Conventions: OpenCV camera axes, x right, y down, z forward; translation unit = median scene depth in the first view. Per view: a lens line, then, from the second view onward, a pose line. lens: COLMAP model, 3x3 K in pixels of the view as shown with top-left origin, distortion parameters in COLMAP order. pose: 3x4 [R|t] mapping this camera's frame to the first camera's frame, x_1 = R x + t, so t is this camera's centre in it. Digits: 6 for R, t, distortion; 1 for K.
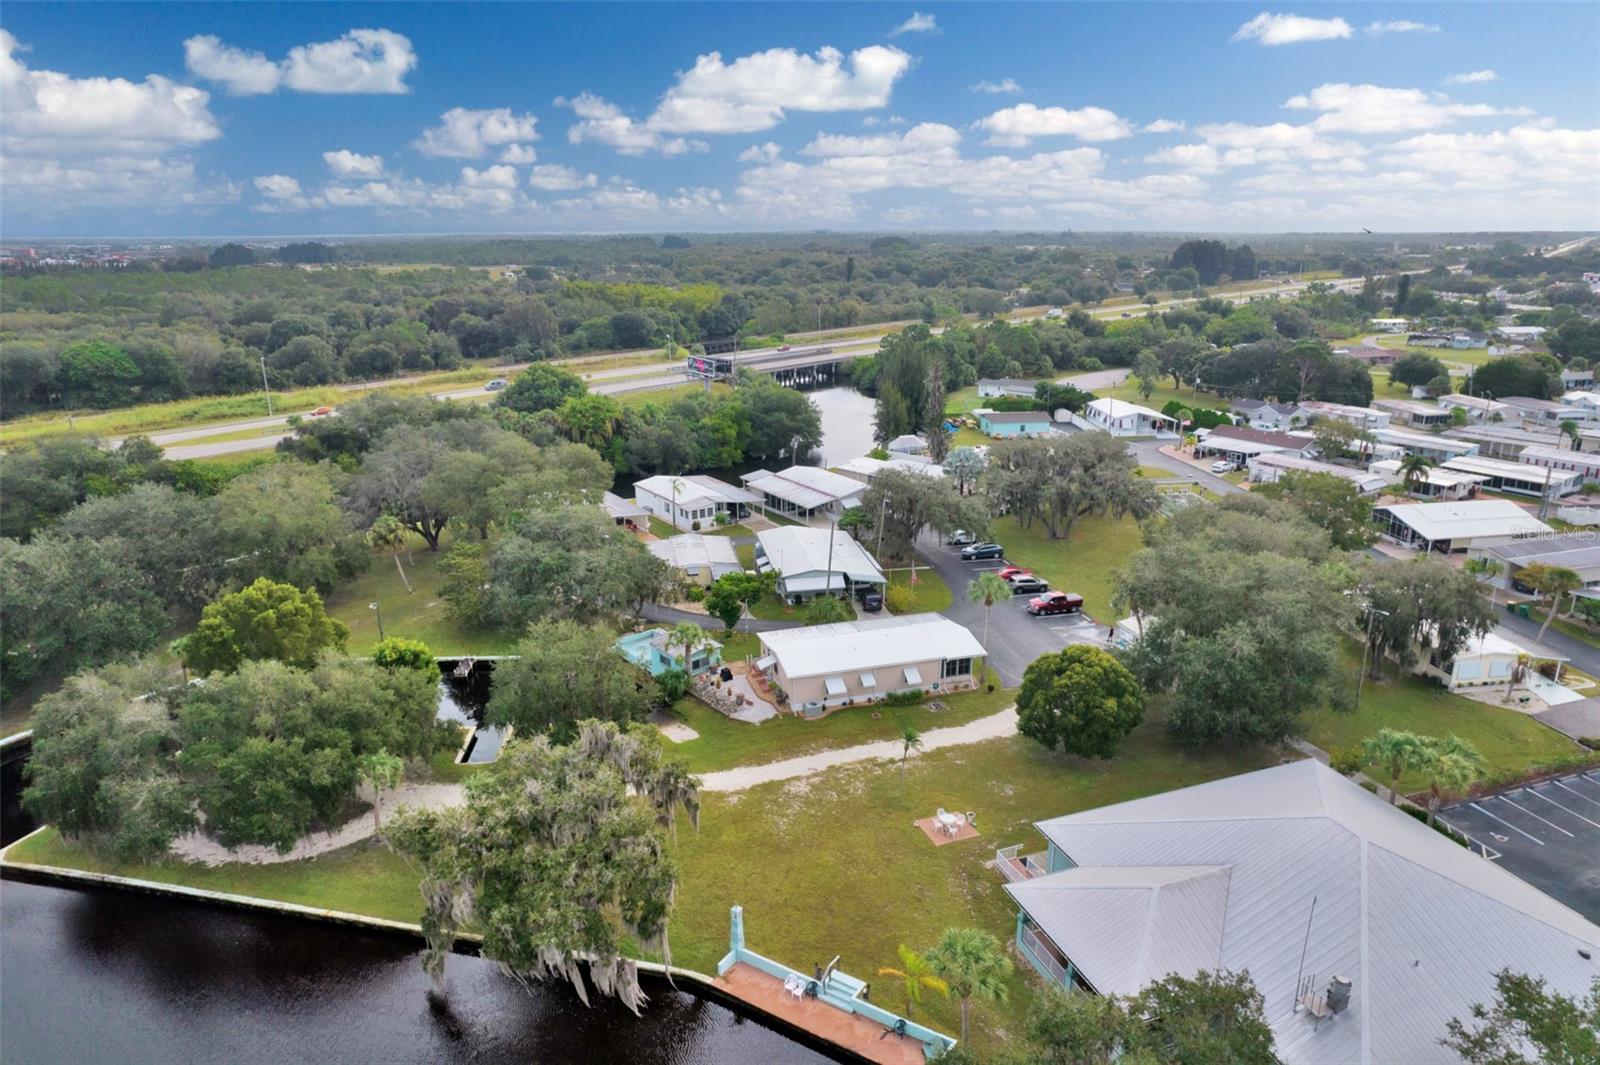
lens RADIAL K [[1018.6, 0, 801.2], [0, 1018.6, 540.1], [0, 0, 1]] dist [-0.082965, 0.075253]
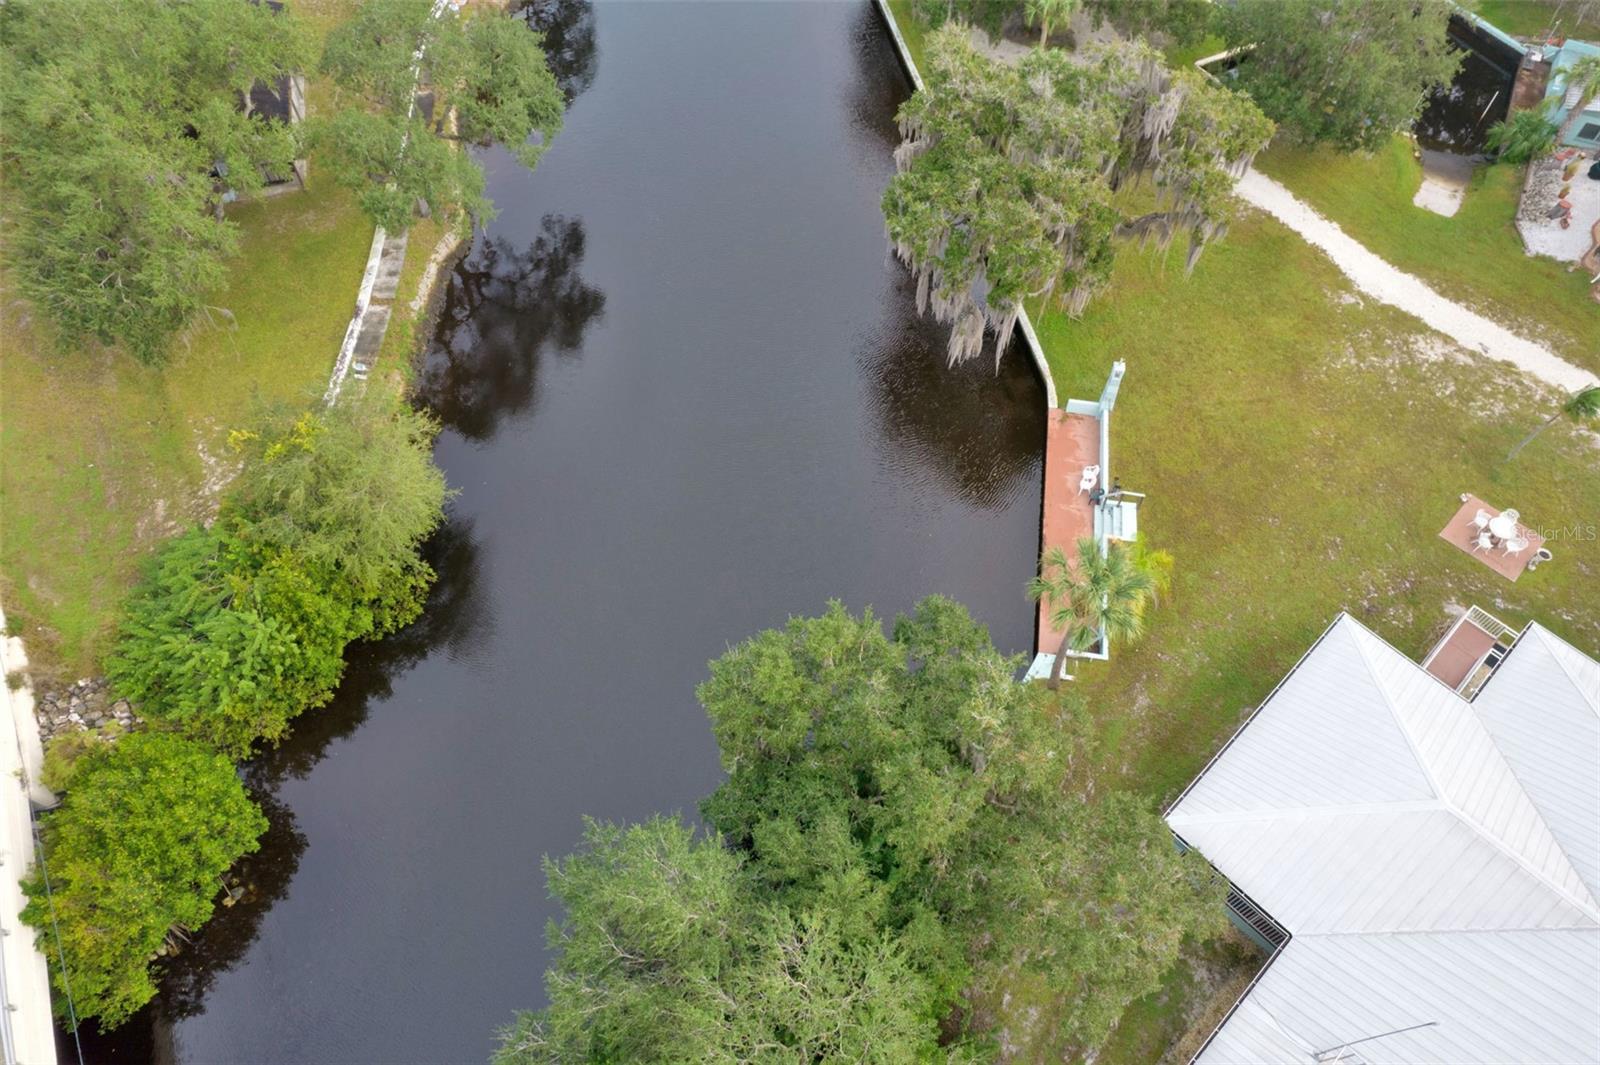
lens RADIAL K [[1018.6, 0, 801.2], [0, 1018.6, 540.1], [0, 0, 1]] dist [-0.082965, 0.075253]
pose [[0.393605, 0.766166, -0.508001, 0.266116], [-0.272980, 0.625095, 0.731258, -0.049771], [0.877814, -0.149152, 0.455189, 0.298714]]
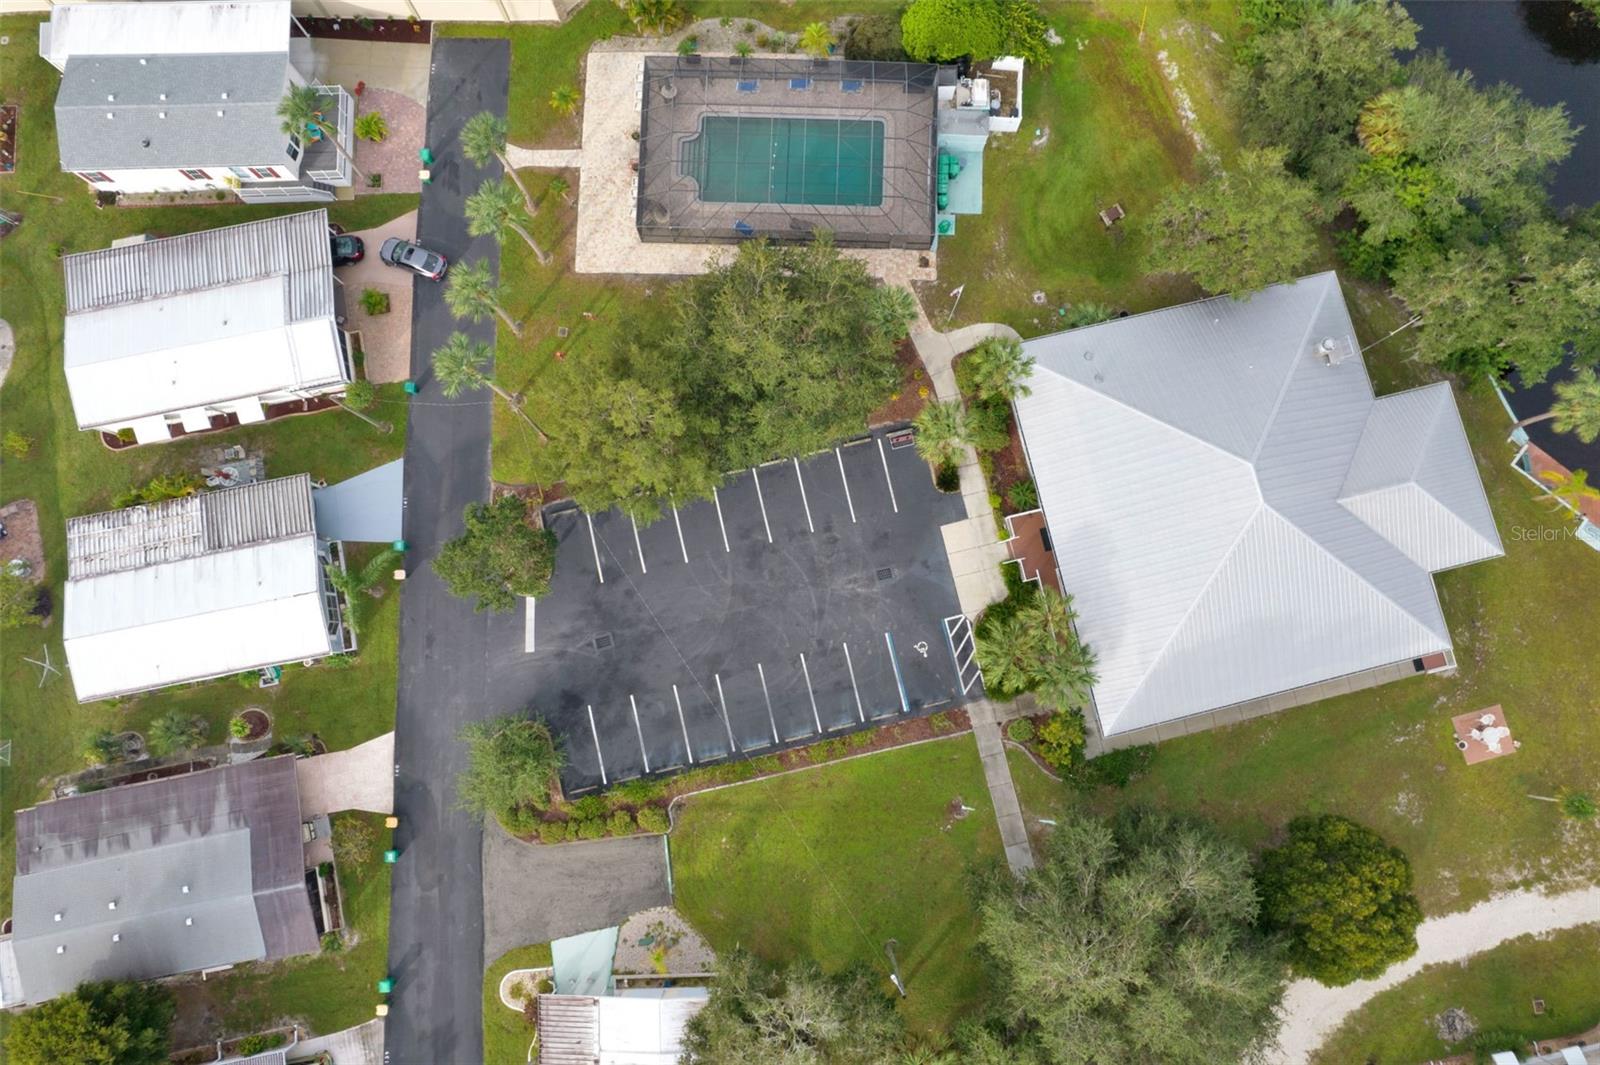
lens RADIAL K [[1018.6, 0, 801.2], [0, 1018.6, 540.1], [0, 0, 1]] dist [-0.082965, 0.075253]
pose [[-0.995046, -0.097539, 0.019225, 0.715956], [0.037338, -0.187442, 0.981566, -0.574100], [-0.092138, 0.977421, 0.190155, 0.633006]]
